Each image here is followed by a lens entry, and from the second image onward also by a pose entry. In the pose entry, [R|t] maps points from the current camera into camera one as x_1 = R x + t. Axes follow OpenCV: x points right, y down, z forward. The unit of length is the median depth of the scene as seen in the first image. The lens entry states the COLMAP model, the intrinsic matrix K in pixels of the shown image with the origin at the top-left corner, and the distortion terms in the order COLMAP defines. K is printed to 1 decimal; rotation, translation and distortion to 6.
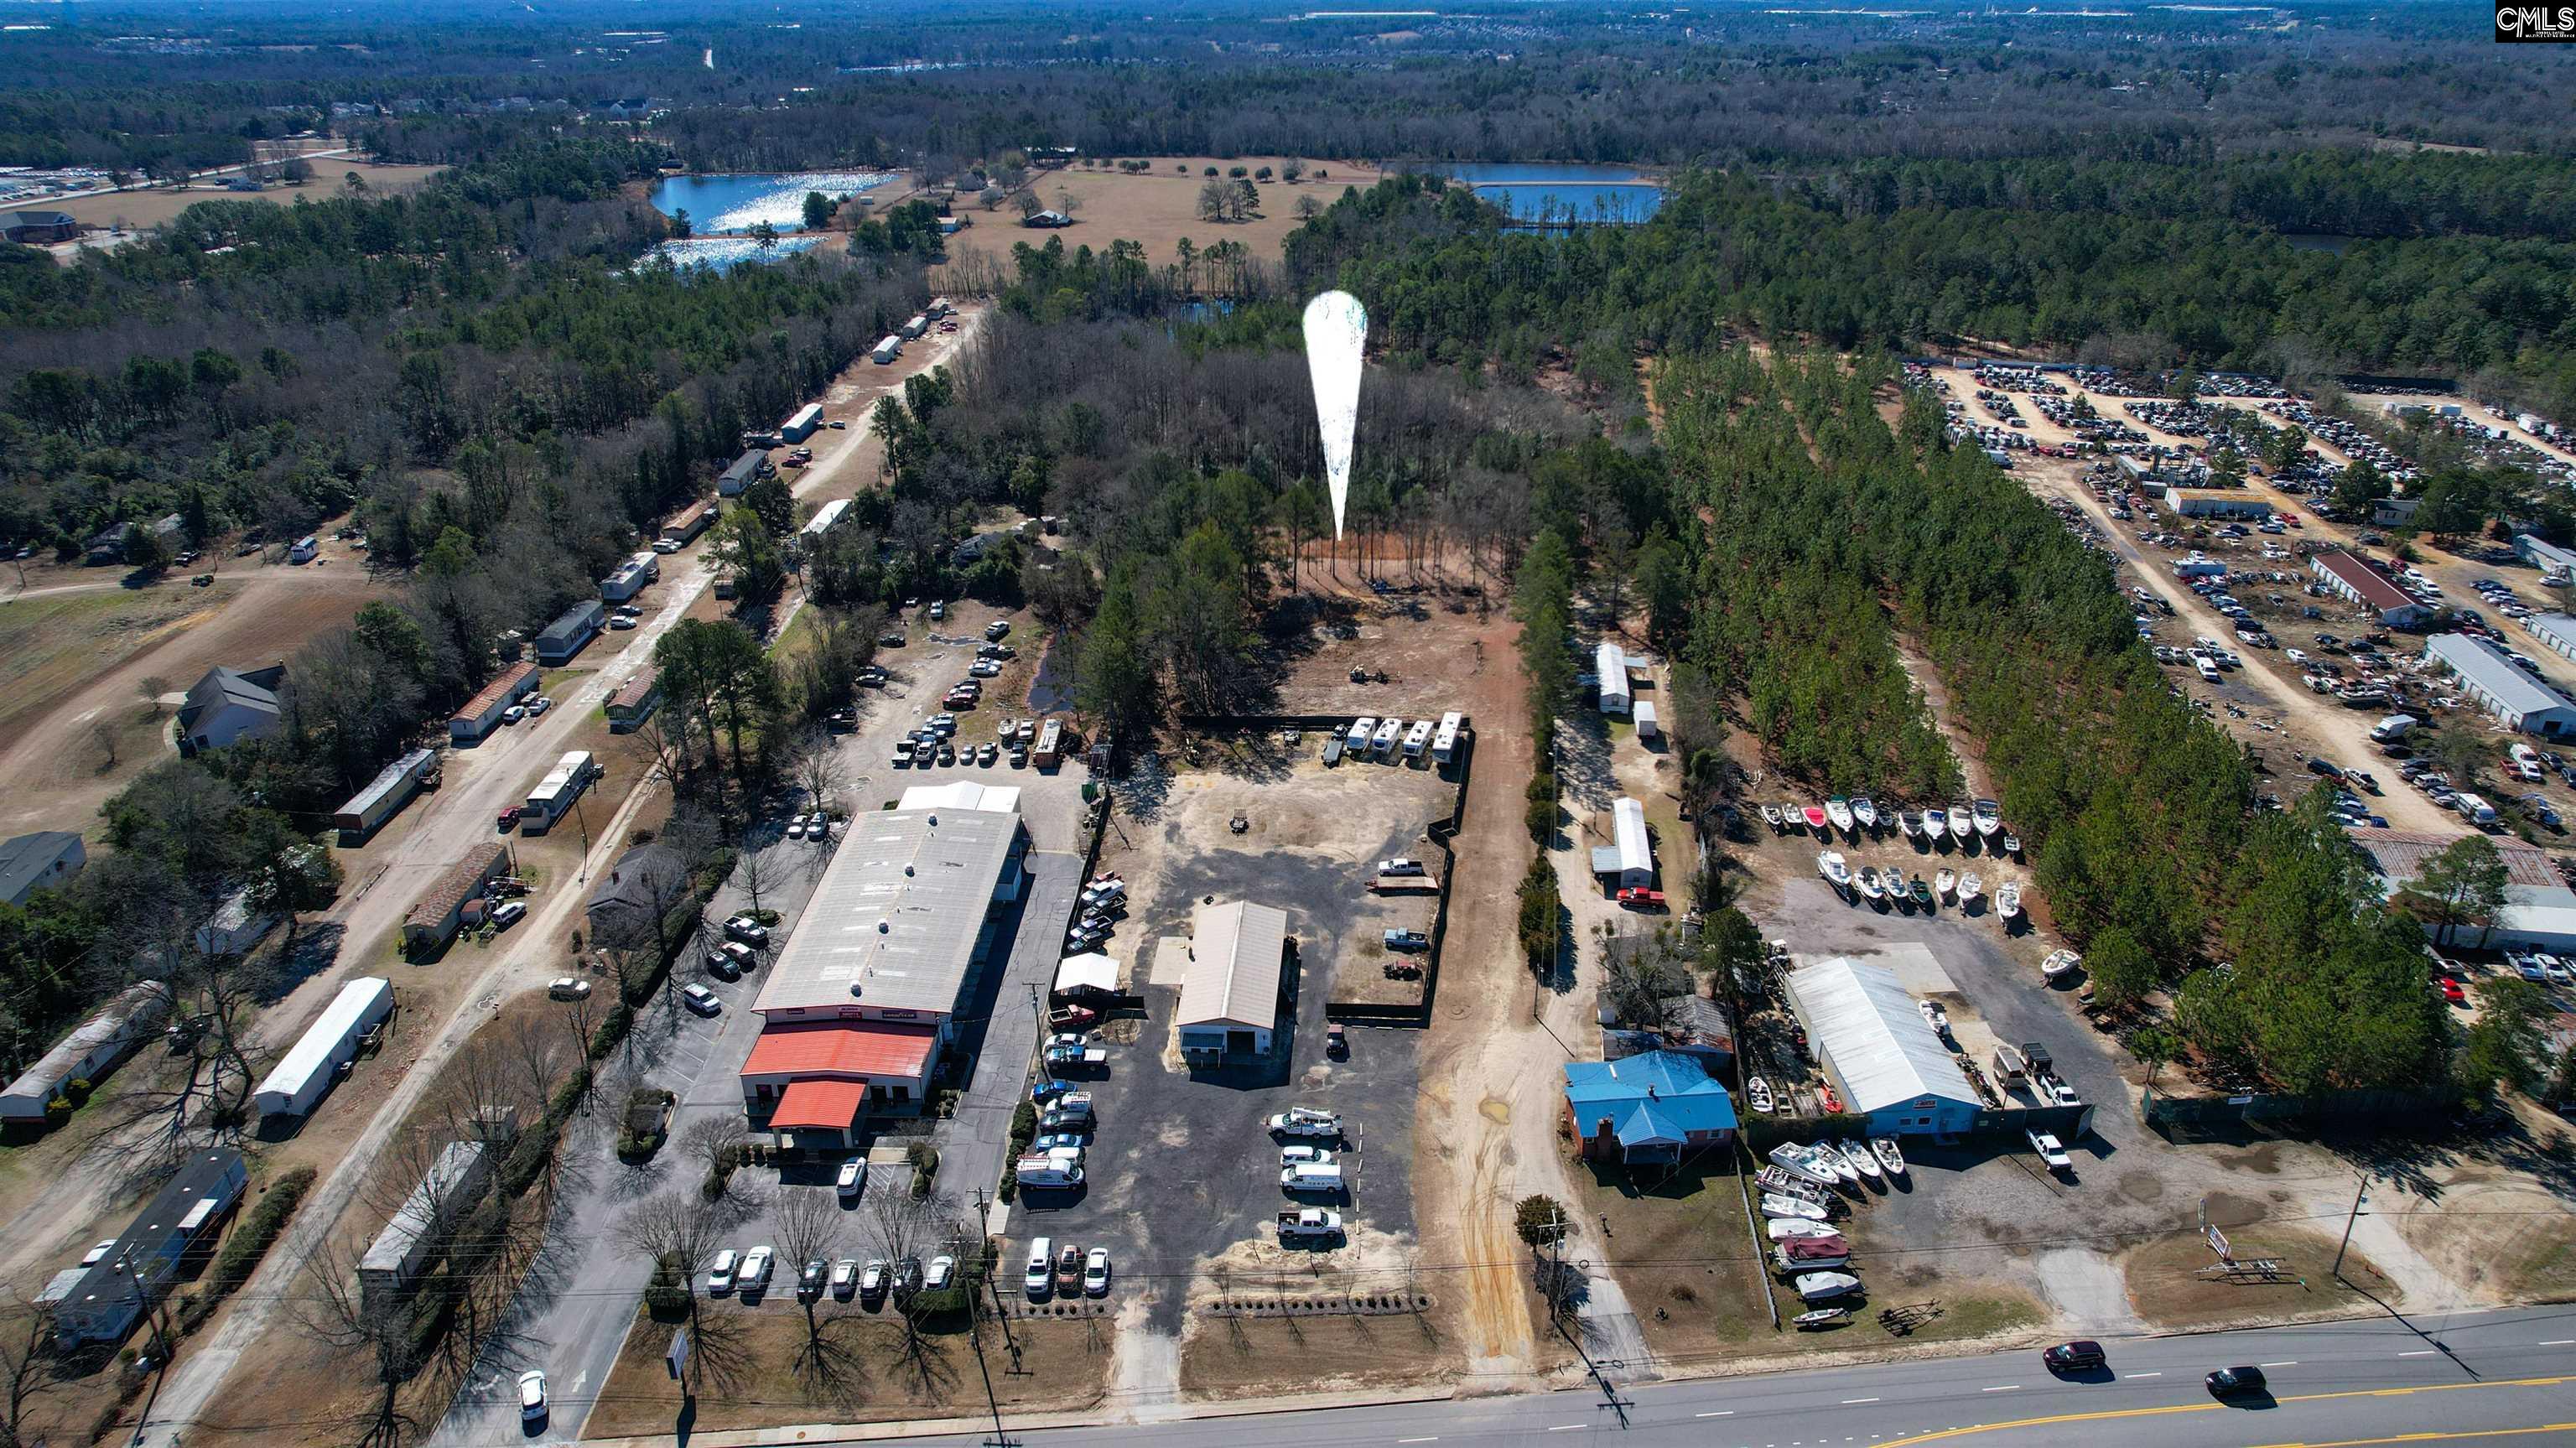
lens RADIAL K [[1632.7, 0, 1313.5], [0, 1632.7, 708.7], [0, 0, 1]] dist [-0.075112, 0.065553]
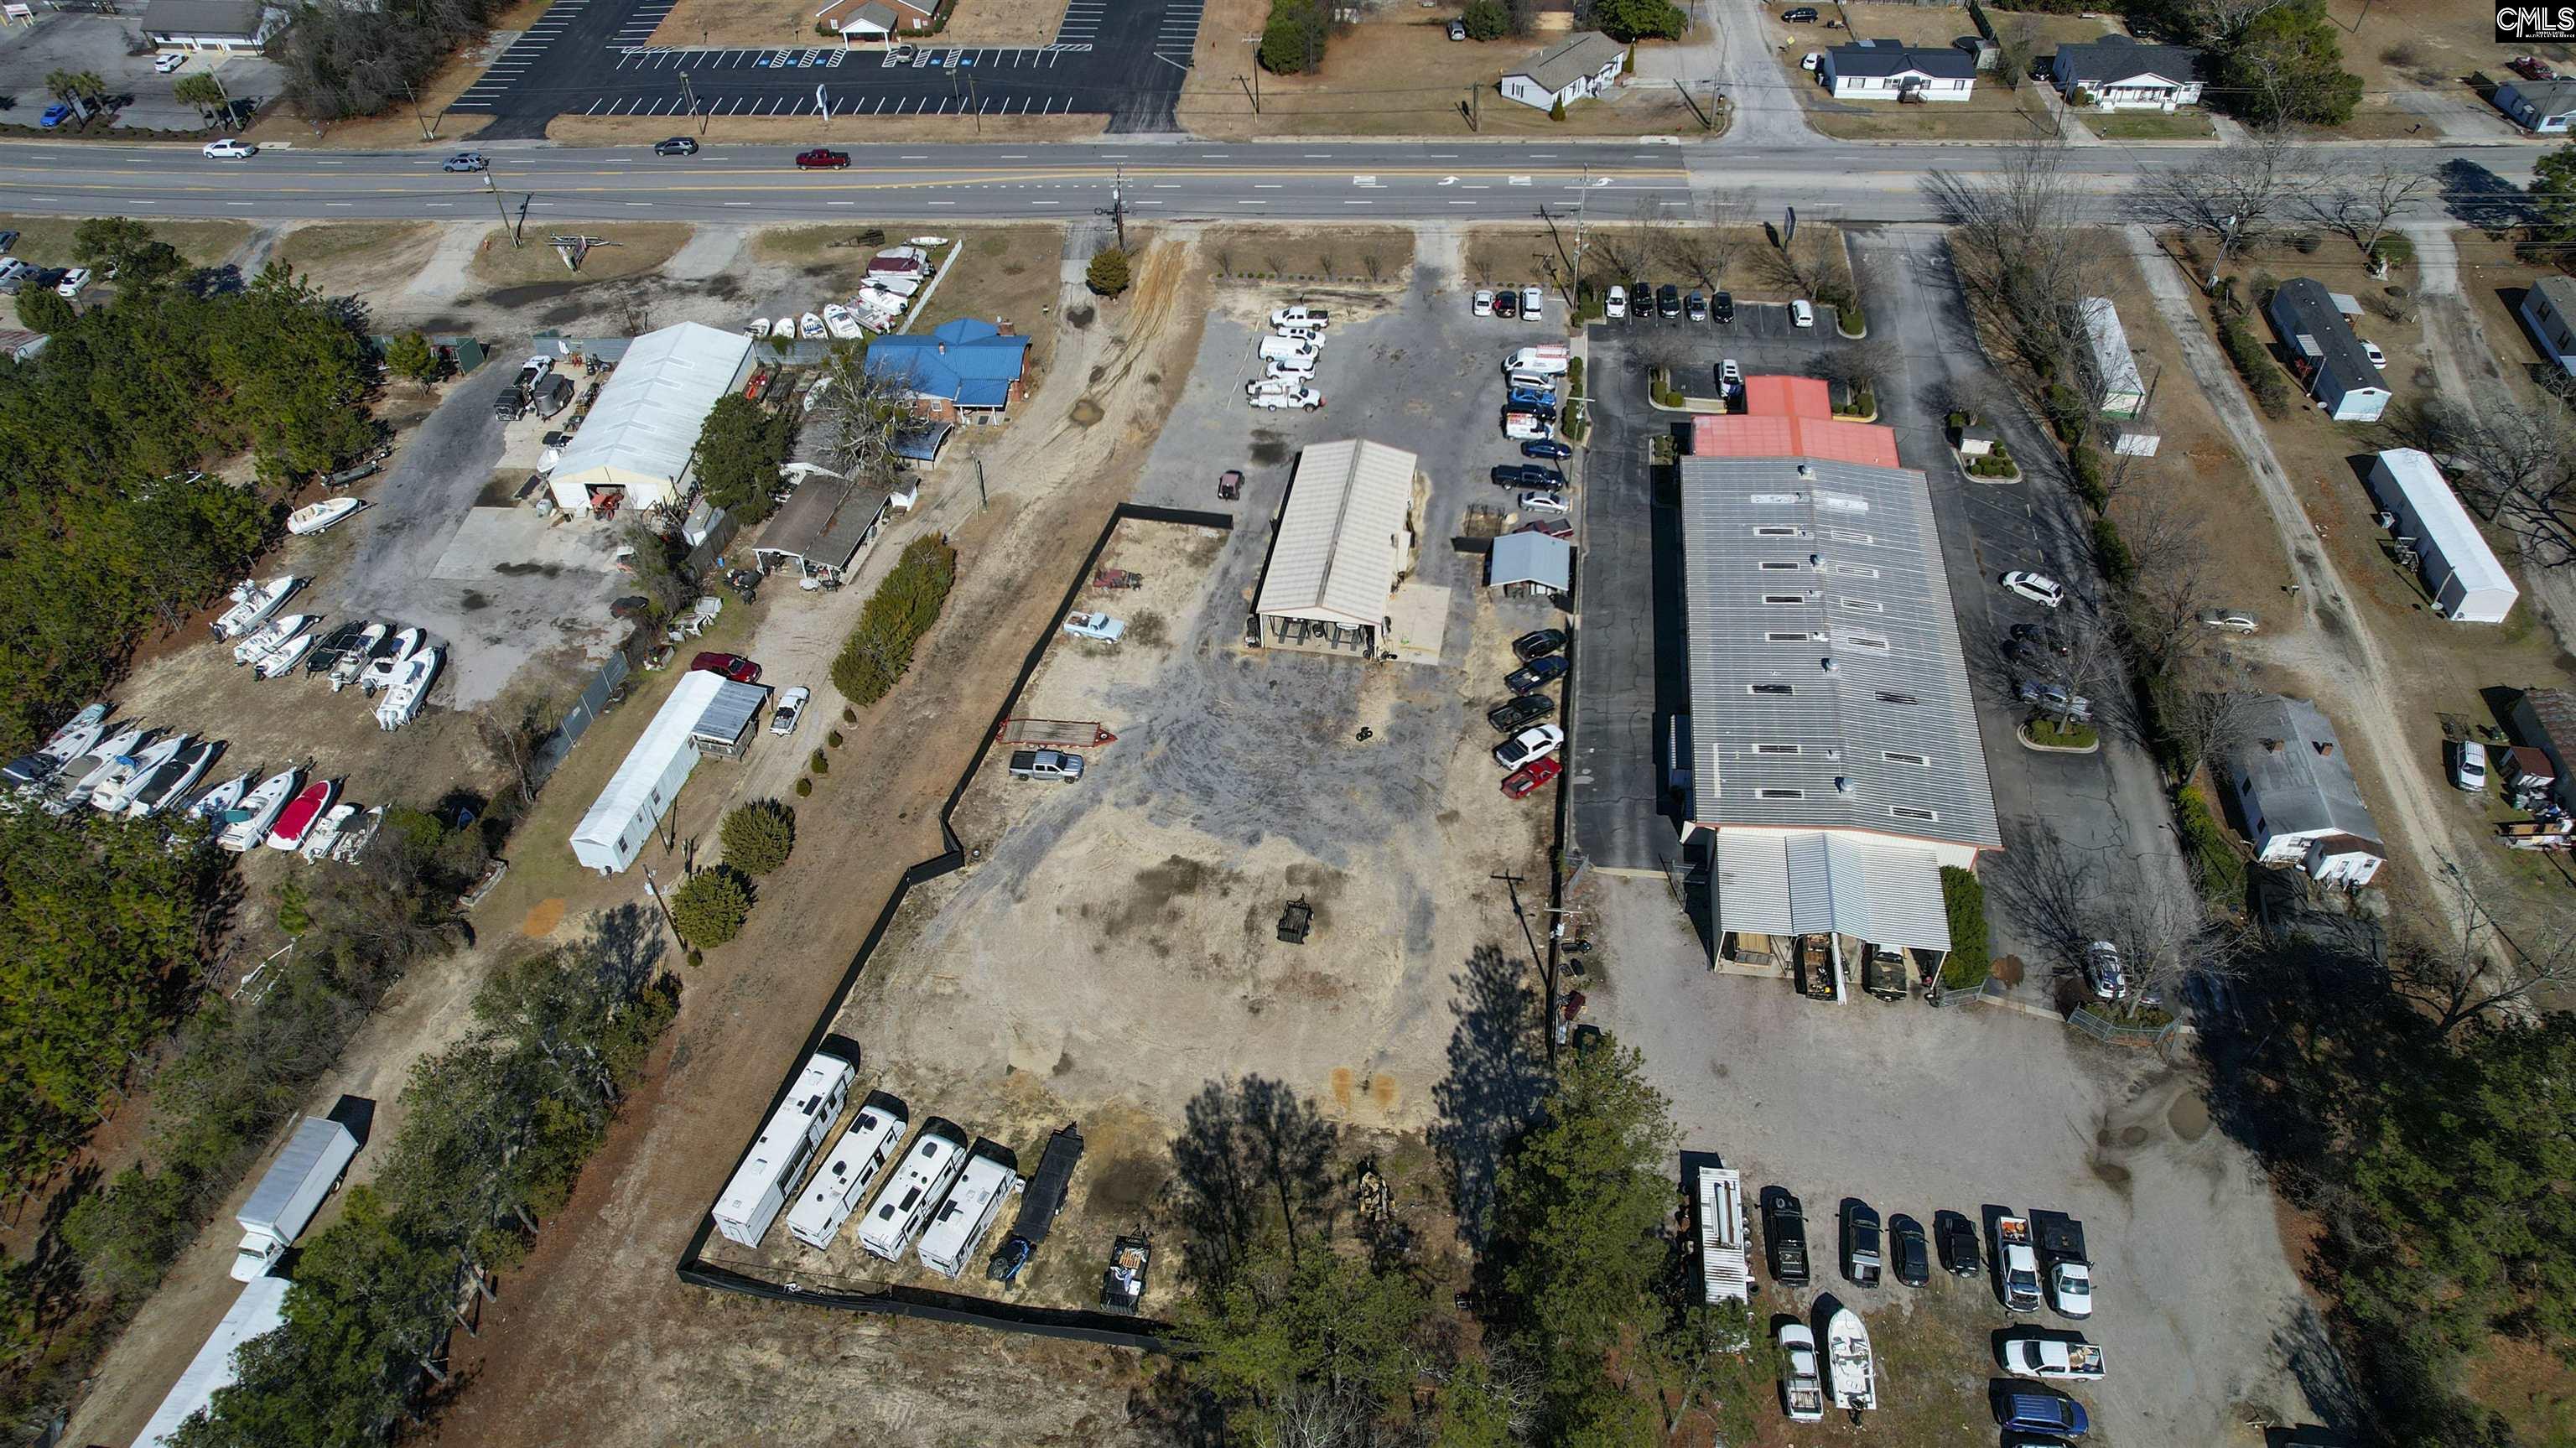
lens RADIAL K [[1762.2, 0, 1288.0], [0, 1762.2, 724.0], [0, 0, 1]] dist [-0.097293, 0.095700]
pose [[-0.992121, -0.071959, 0.102553, -0.089759], [0.070151, 0.359130, 0.930647, -0.460500], [-0.103798, 0.930509, -0.351252, 1.083966]]
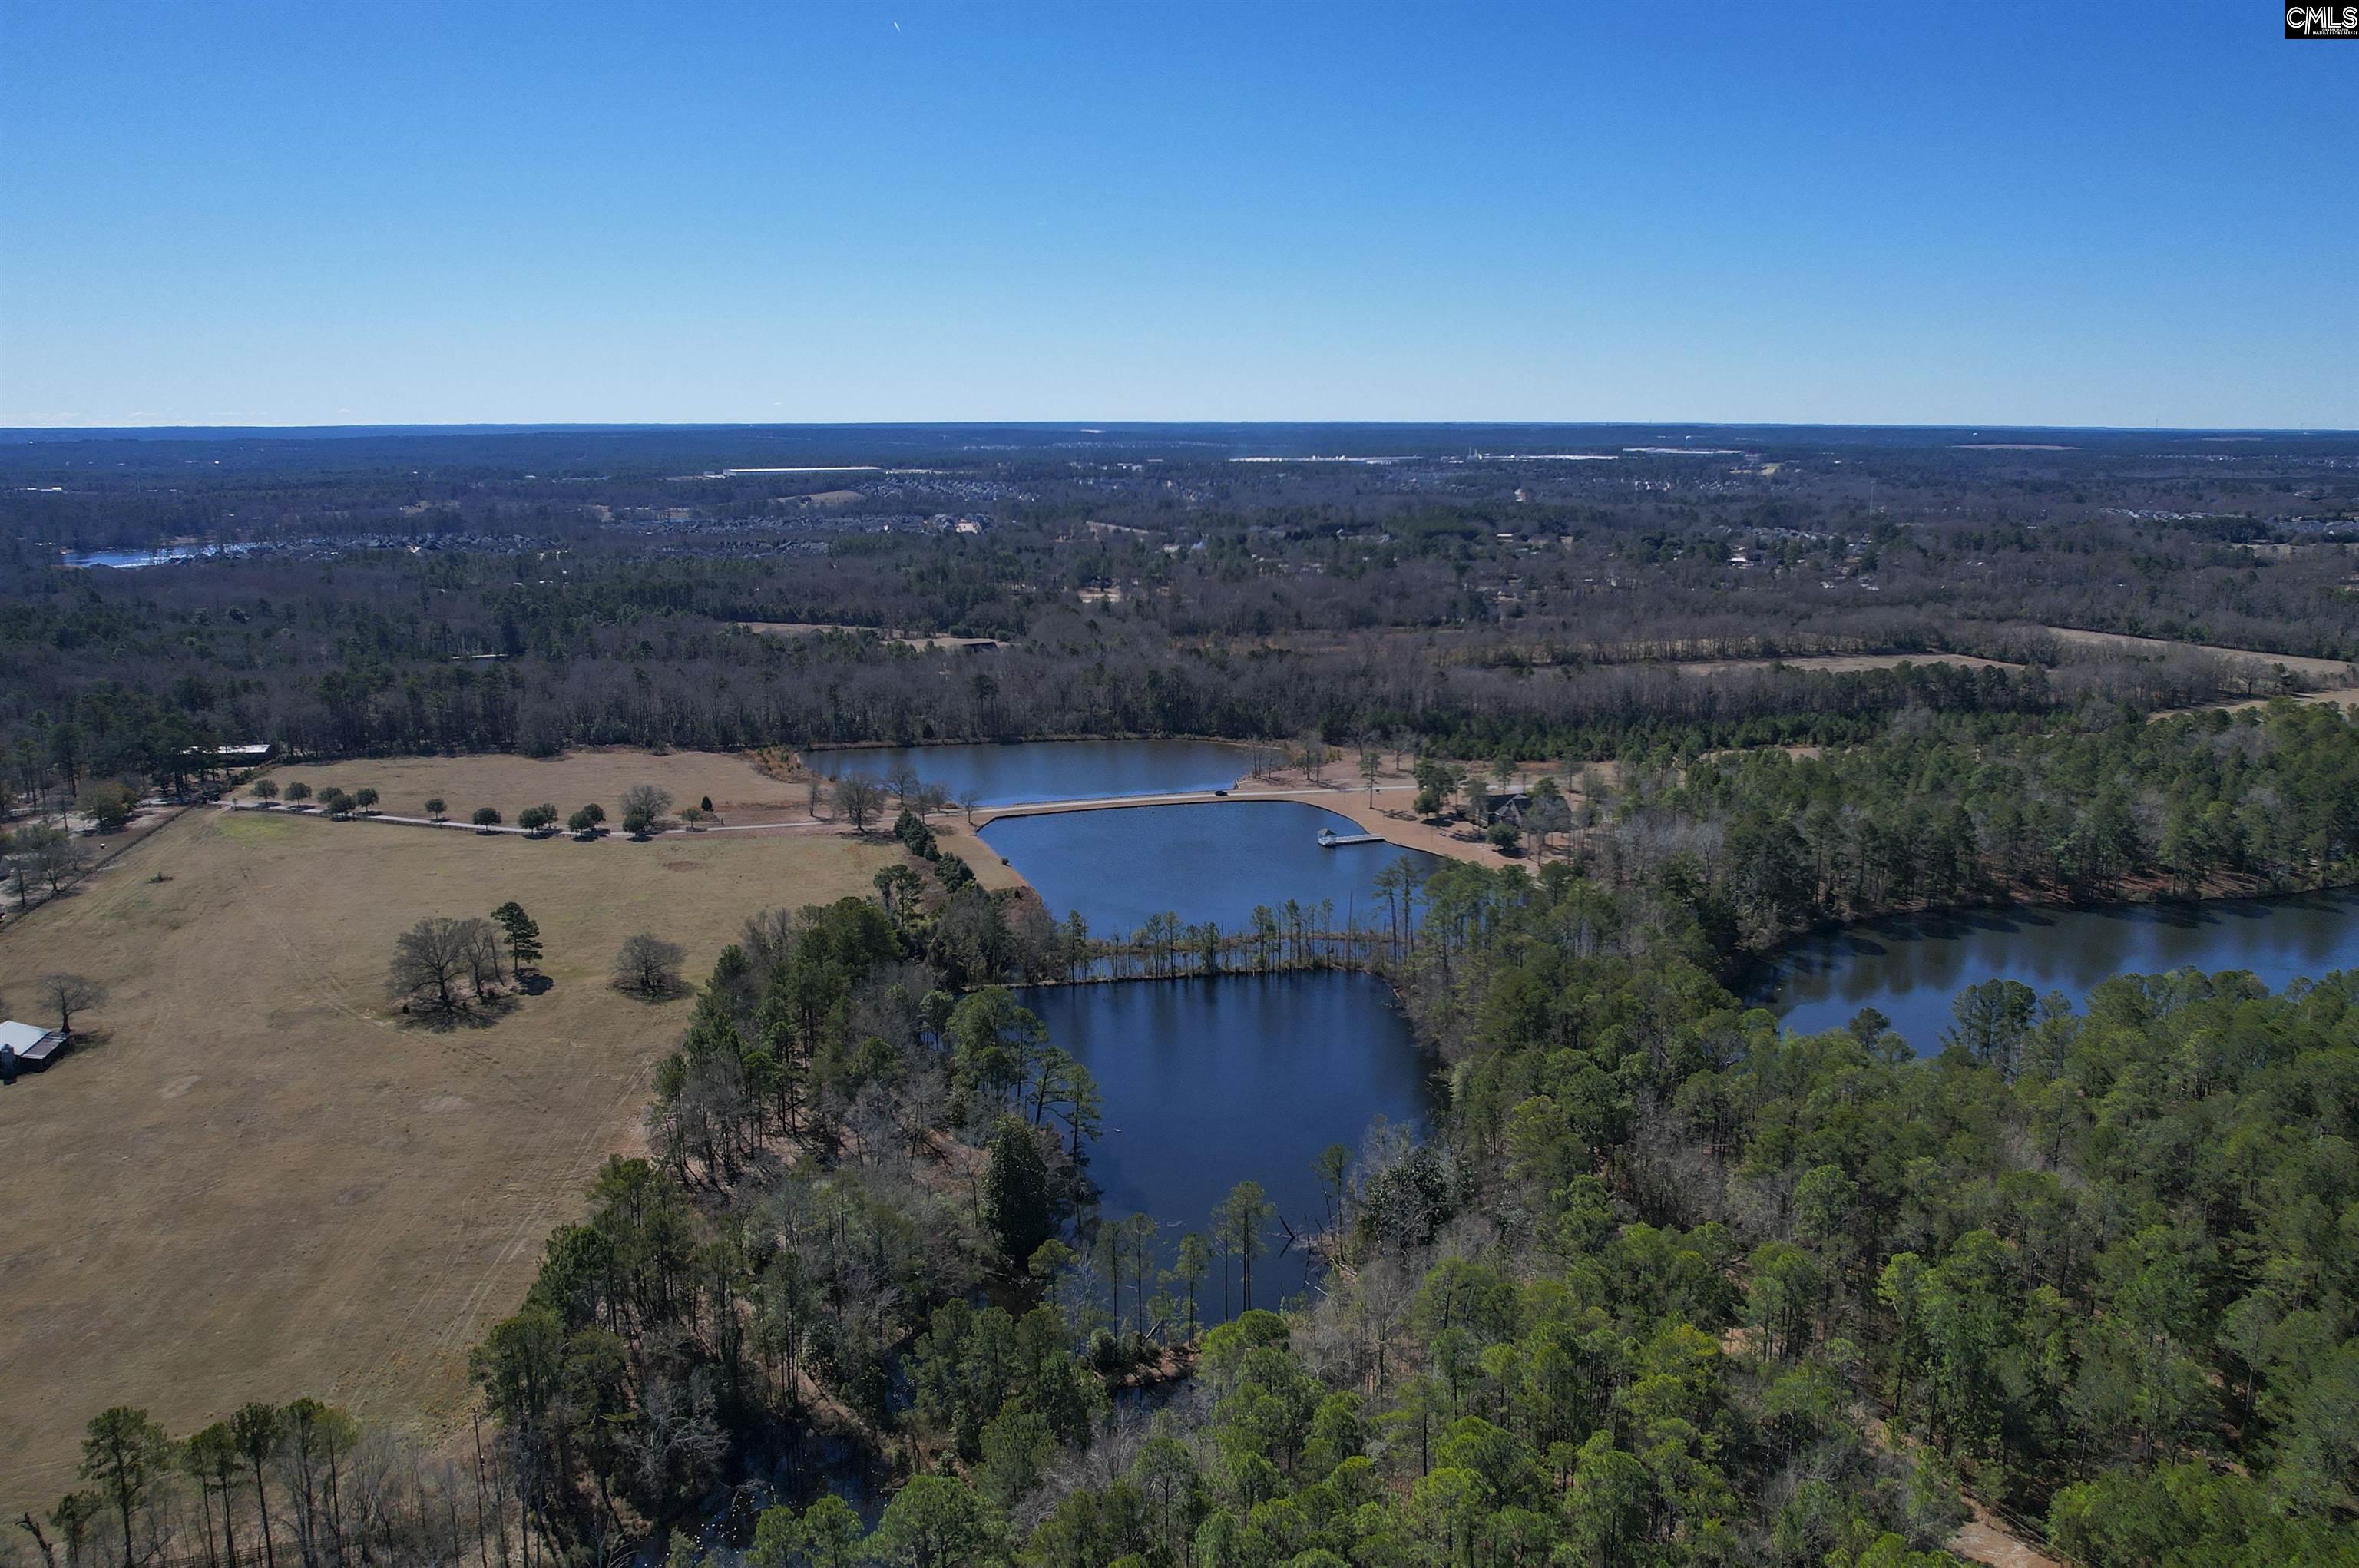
lens RADIAL K [[1813.4, 0, 1222.5], [0, 1813.4, 784.3], [0, 0, 1]] dist [-0.035014, -0.013999]
pose [[0.967417, -0.049740, 0.248255, 0.105577], [0.104729, 0.971312, -0.213506, -0.816307], [-0.230513, 0.232548, 0.944873, 1.637854]]
